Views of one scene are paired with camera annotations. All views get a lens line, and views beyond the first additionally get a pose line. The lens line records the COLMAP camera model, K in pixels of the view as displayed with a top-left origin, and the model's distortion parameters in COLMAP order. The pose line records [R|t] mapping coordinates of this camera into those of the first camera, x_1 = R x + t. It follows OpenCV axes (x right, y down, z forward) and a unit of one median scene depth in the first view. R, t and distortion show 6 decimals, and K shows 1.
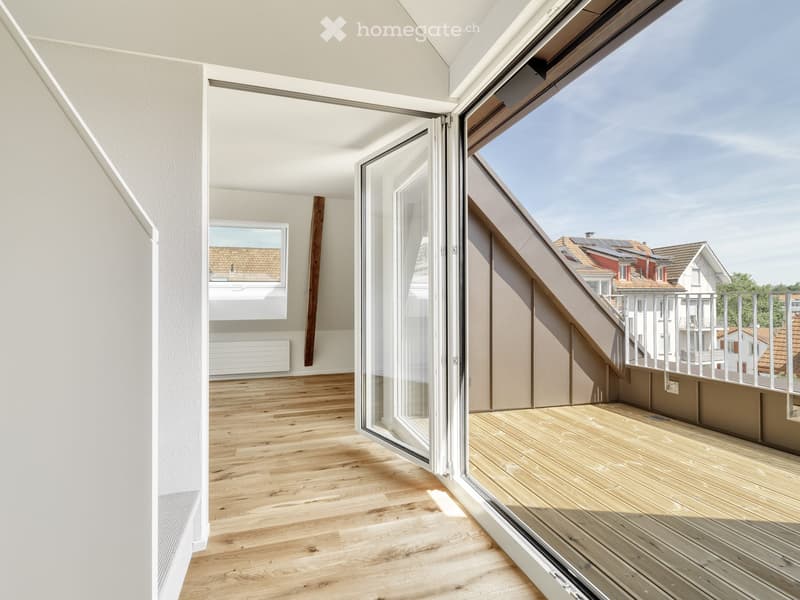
lens RADIAL K [[398.4, 0, 400.0], [0, 398.4, 300.0], [0, 0, 1]] dist [0.003695, 0.000338]
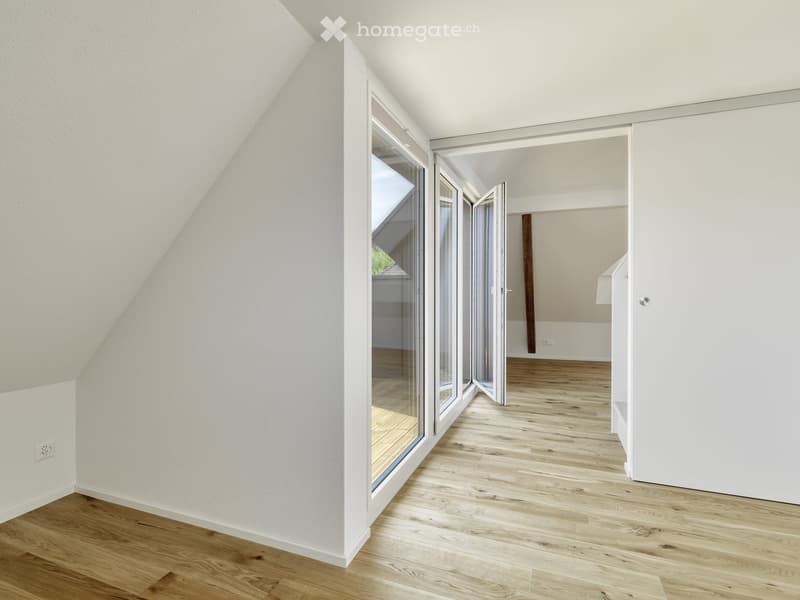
lens RADIAL K [[413.7, 0, 400.0], [0, 413.7, 300.0], [0, 0, 1]] dist [0.001069, -0.000455]
pose [[-0.779696, -0.009661, 0.626083, -0.389210], [-0.000436, 0.999889, 0.014885, -0.002428], [-0.626158, 0.011333, -0.779614, 1.320033]]
